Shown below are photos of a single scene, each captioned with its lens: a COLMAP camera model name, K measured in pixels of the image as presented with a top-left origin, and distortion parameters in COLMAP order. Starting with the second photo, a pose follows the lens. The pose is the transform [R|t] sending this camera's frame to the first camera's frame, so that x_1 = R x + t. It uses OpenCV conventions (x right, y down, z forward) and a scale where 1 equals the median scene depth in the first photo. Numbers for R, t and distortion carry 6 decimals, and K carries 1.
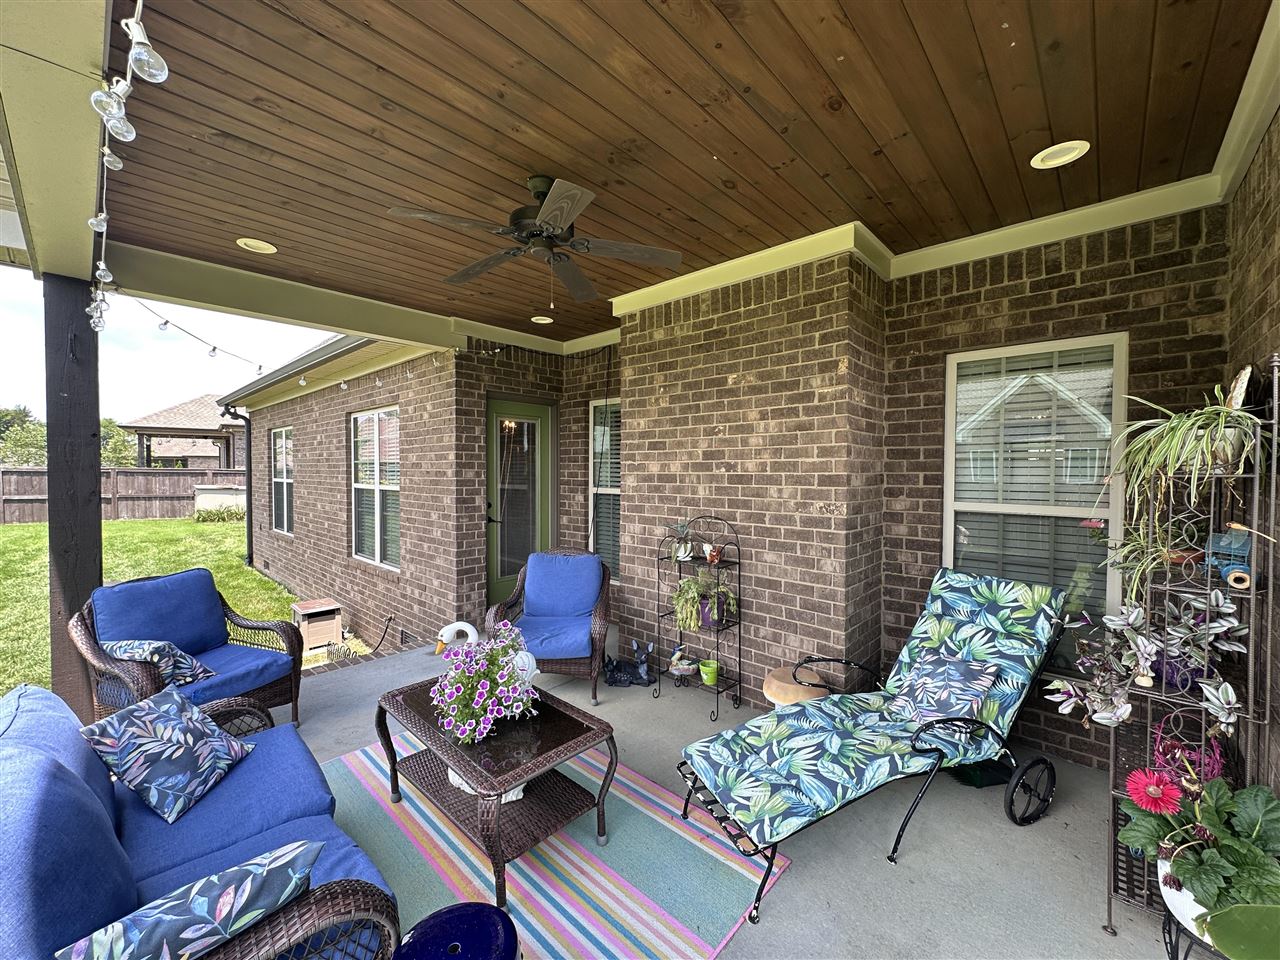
lens RADIAL K [[512.9, 0, 640.3], [0, 512.9, 481.3], [0, 0, 1]] dist [-0.002397, 0.000498]
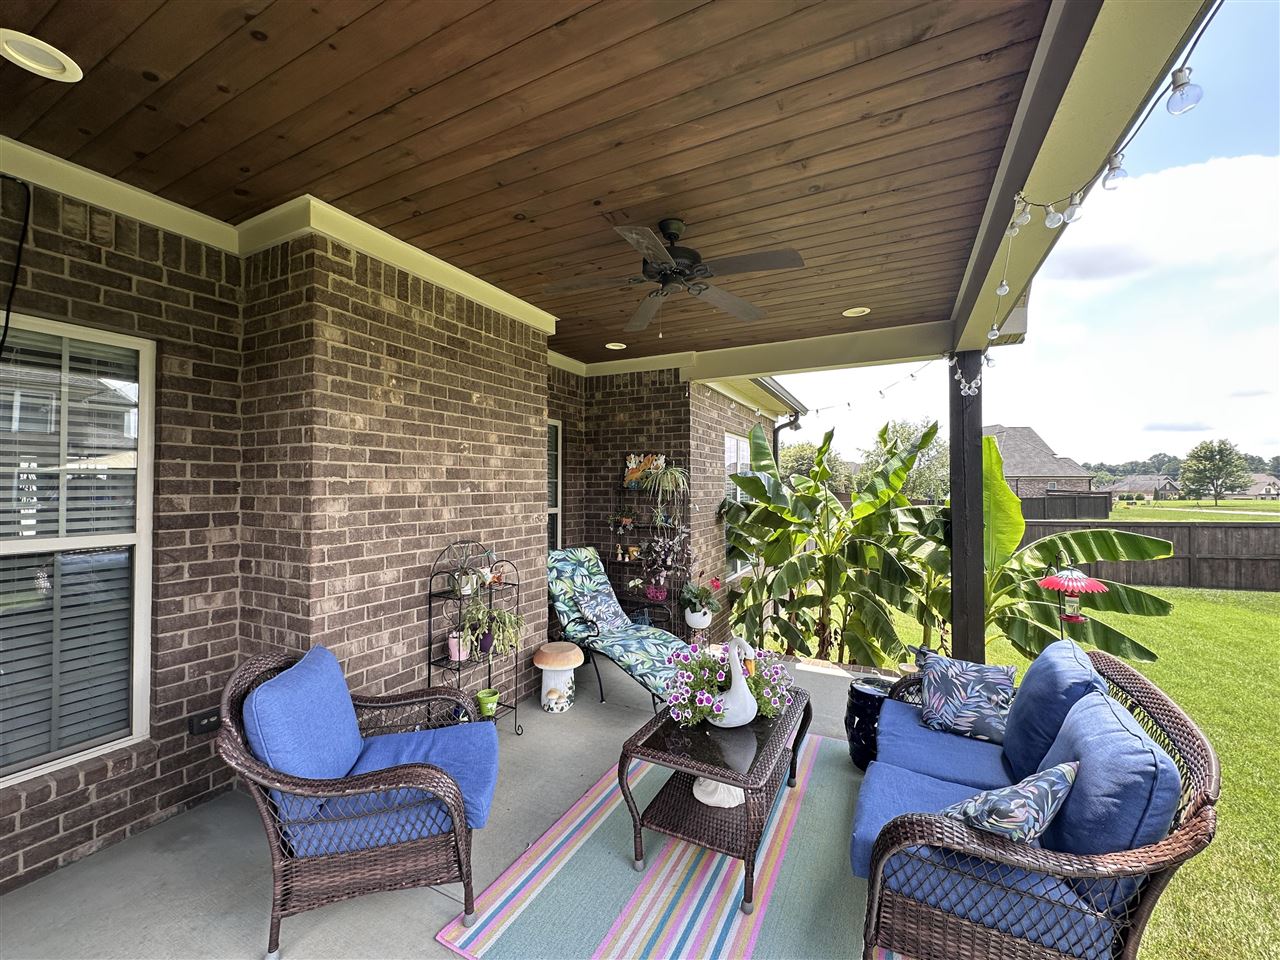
lens RADIAL K [[512.9, 0, 640.3], [0, 512.9, 479.4], [0, 0, 1]] dist [-0.002397, 0.000498]
pose [[-0.275402, 0.008510, 0.961291, -0.823454], [0.019021, 0.999813, -0.003402, -0.031690], [-0.961141, 0.017348, -0.275513, 0.936530]]
